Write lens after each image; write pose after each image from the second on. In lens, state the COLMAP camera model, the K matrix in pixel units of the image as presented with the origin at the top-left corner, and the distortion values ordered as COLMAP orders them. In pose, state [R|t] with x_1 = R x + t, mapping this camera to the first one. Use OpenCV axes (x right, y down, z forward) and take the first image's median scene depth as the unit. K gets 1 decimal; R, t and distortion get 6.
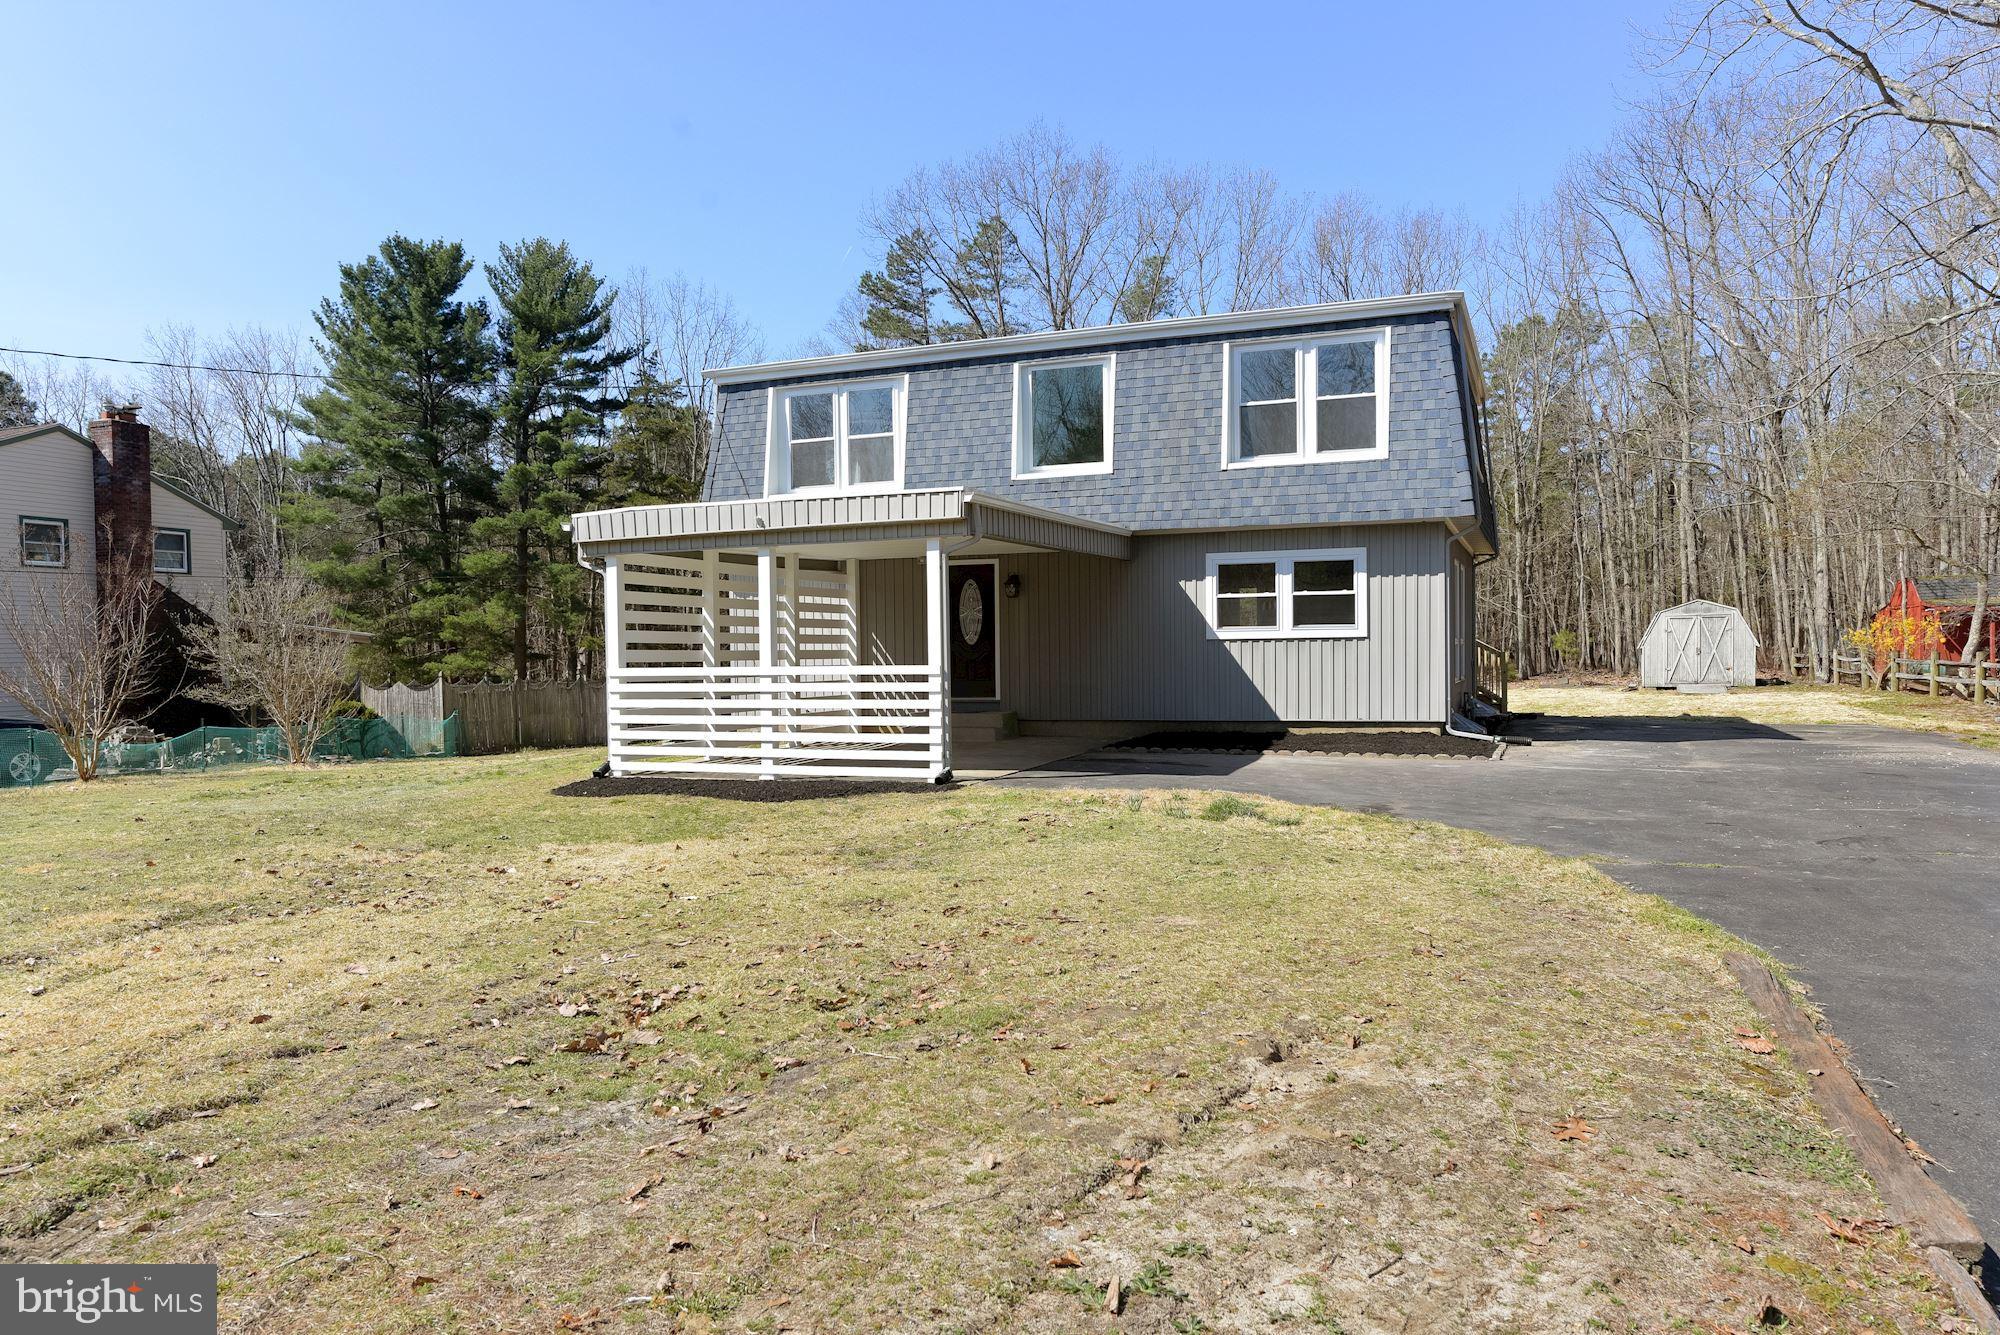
lens RADIAL K [[1314.9, 0, 1000.0], [0, 1314.9, 667.5], [0, 0, 1]] dist [-0.030715, -0.001091]
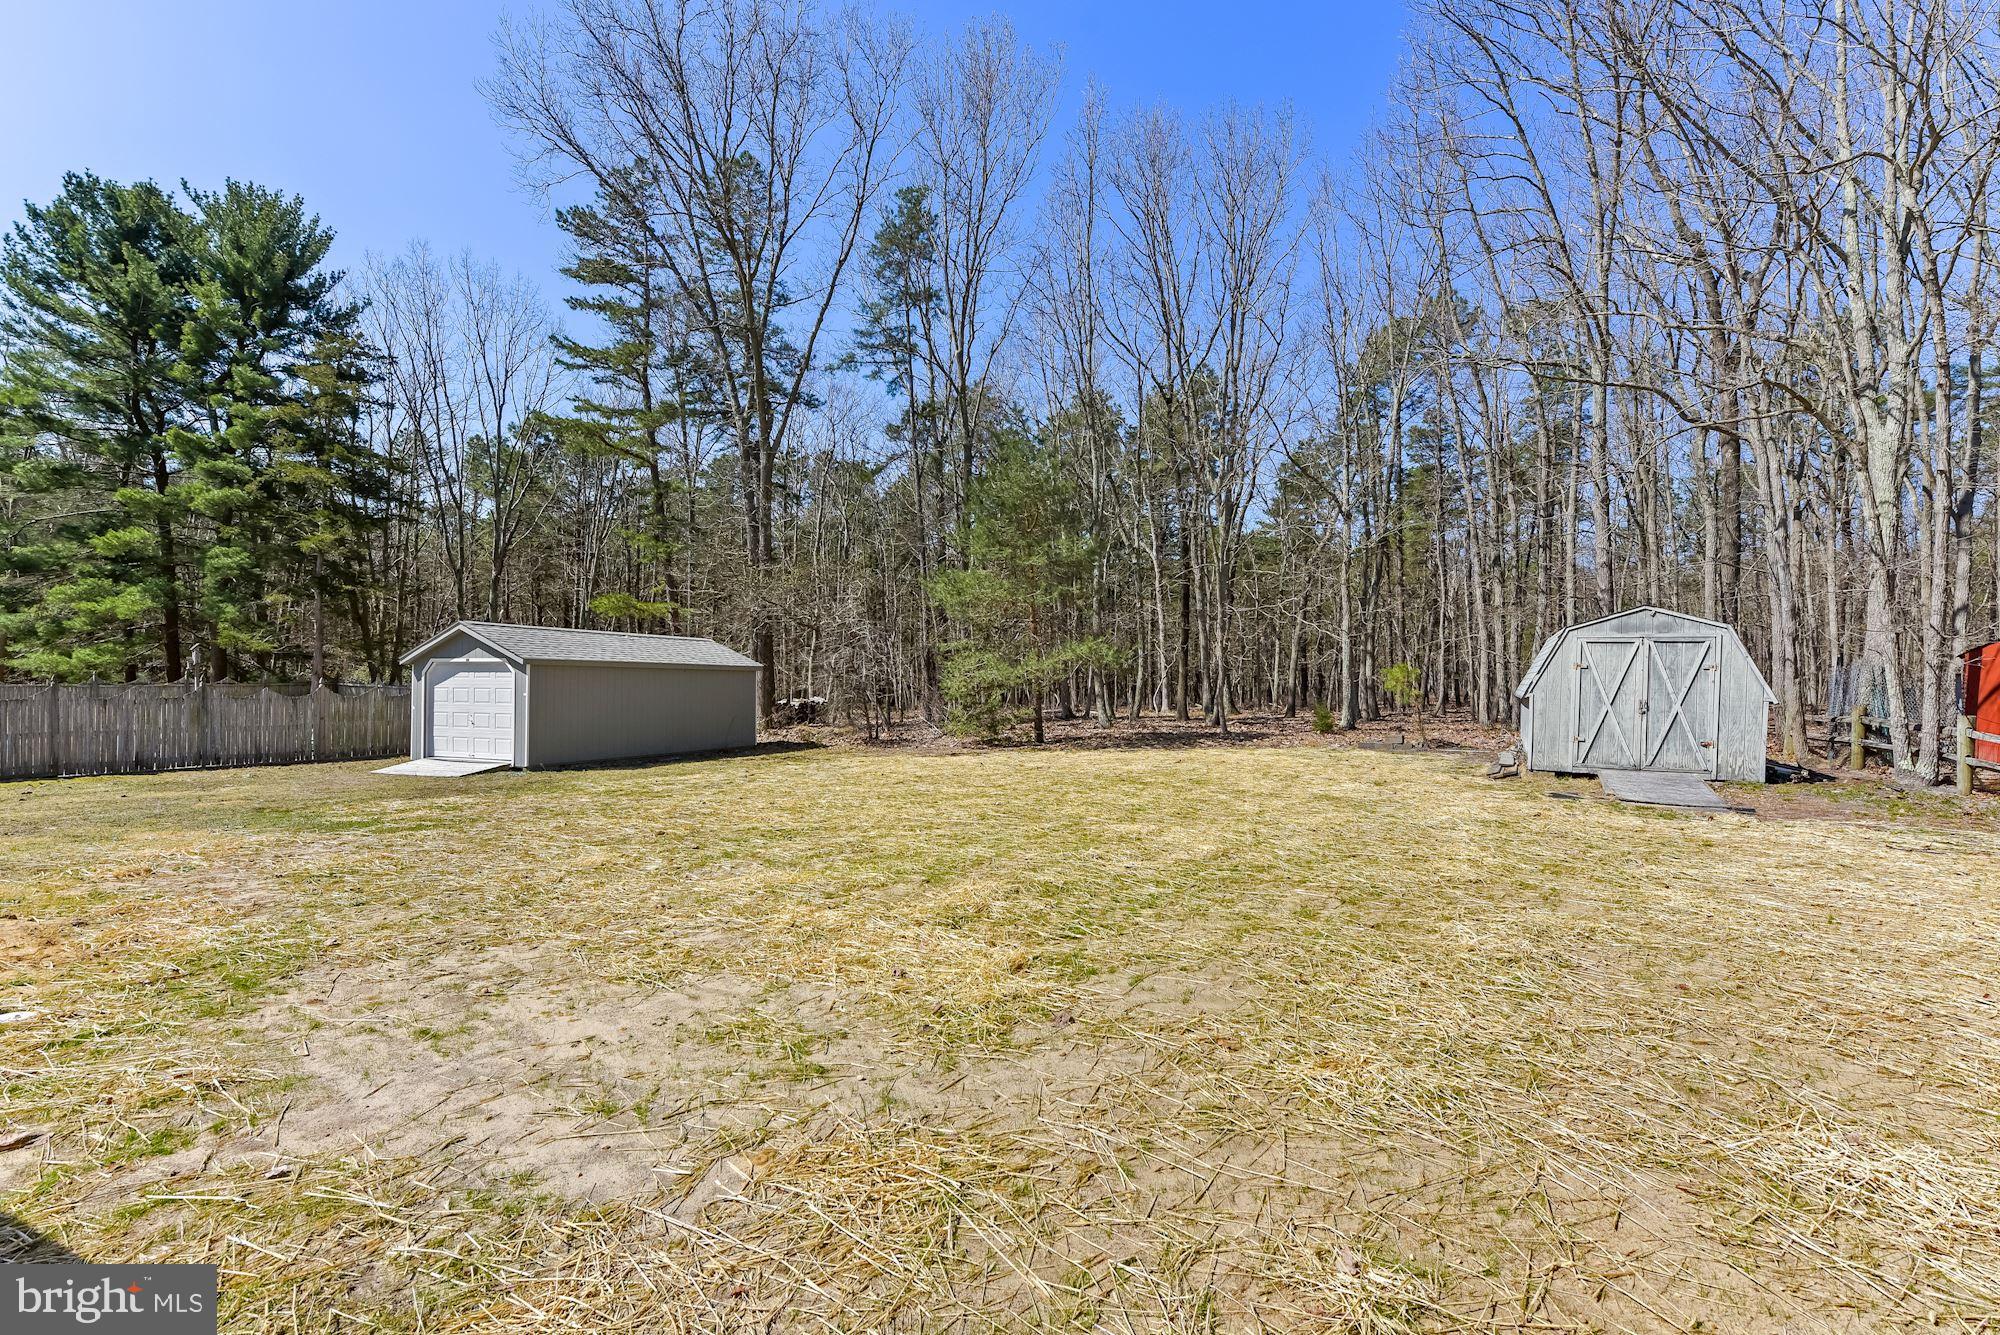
lens RADIAL K [[943.4, 0, 1006.5], [0, 943.4, 664.9], [0, 0, 1]] dist [0.001597, -0.000760]
pose [[0.999249, 0.026584, -0.028188, 0.293696], [-0.026978, 0.999542, -0.013678, -0.017207], [0.027812, 0.014428, 0.999509, 0.617541]]
